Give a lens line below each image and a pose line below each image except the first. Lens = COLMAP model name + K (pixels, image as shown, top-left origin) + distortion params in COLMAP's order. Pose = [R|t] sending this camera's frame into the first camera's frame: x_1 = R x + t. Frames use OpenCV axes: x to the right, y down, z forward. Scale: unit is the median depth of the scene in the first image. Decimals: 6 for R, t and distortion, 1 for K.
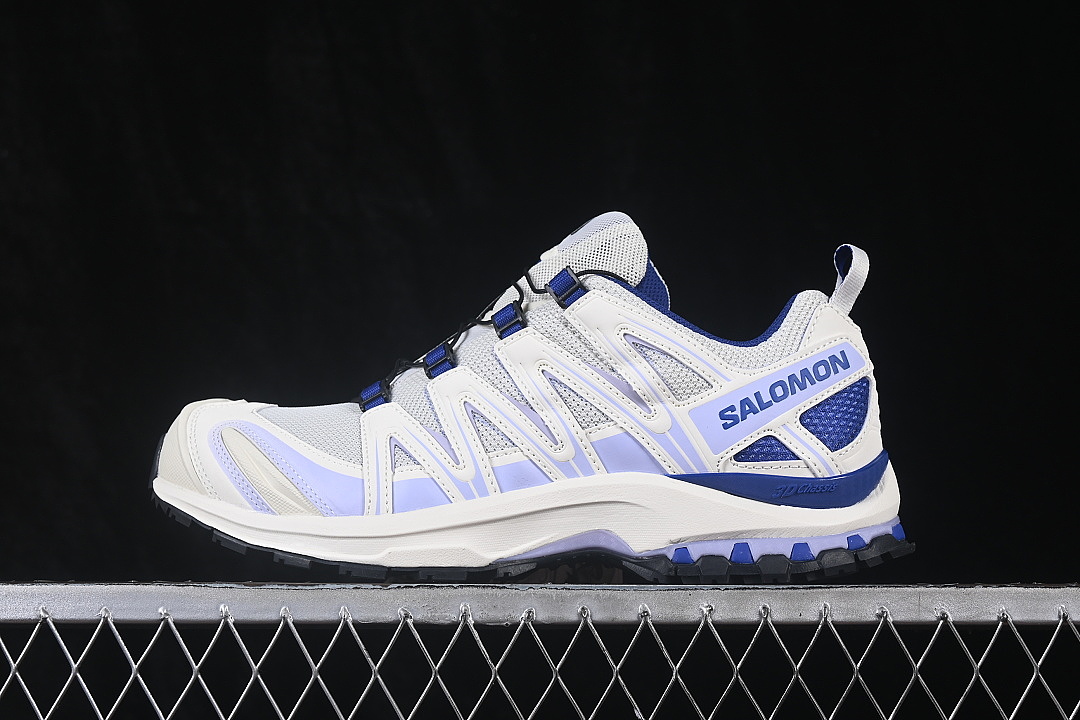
lens RADIAL K [[2443.5, 0, 539.5], [0, 2443.5, 357.4], [0, 0, 1]] dist [0.111241, 0.000000]
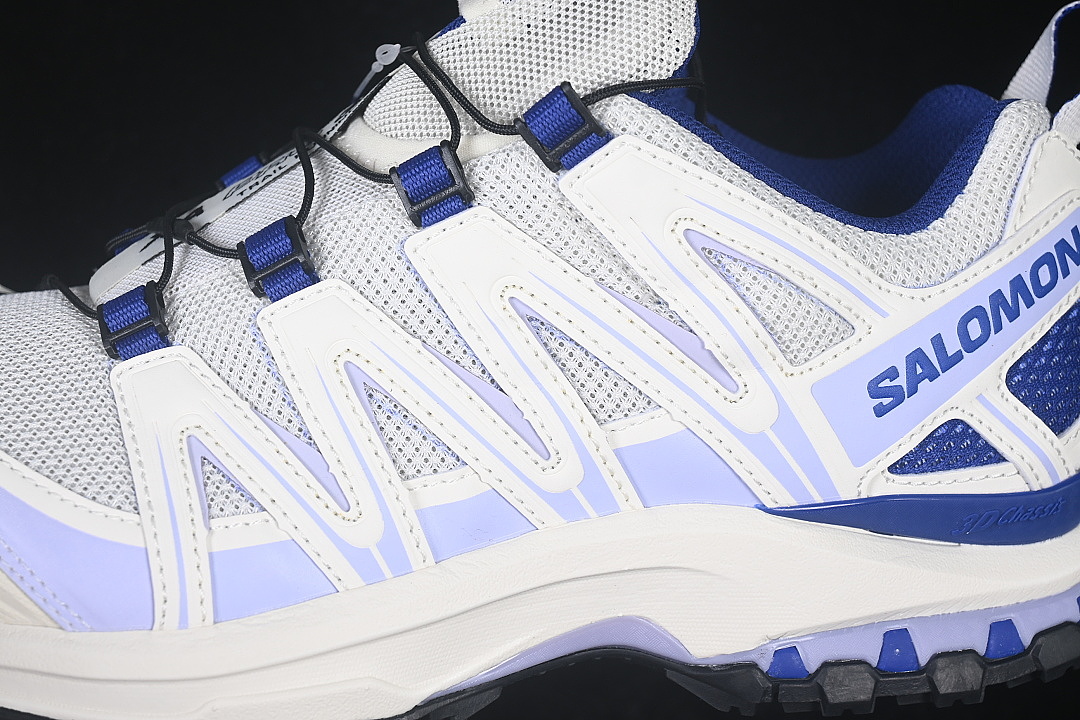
lens RADIAL K [[2443.5, 0, 542.3], [0, 2443.5, 361.8], [0, 0, 1]] dist [0.111241, 0.000000]
pose [[0.970771, -0.042232, 0.236262, -0.107955], [-0.035375, 0.948469, 0.314889, -0.135877], [-0.237386, -0.314043, 0.919252, 0.558330]]
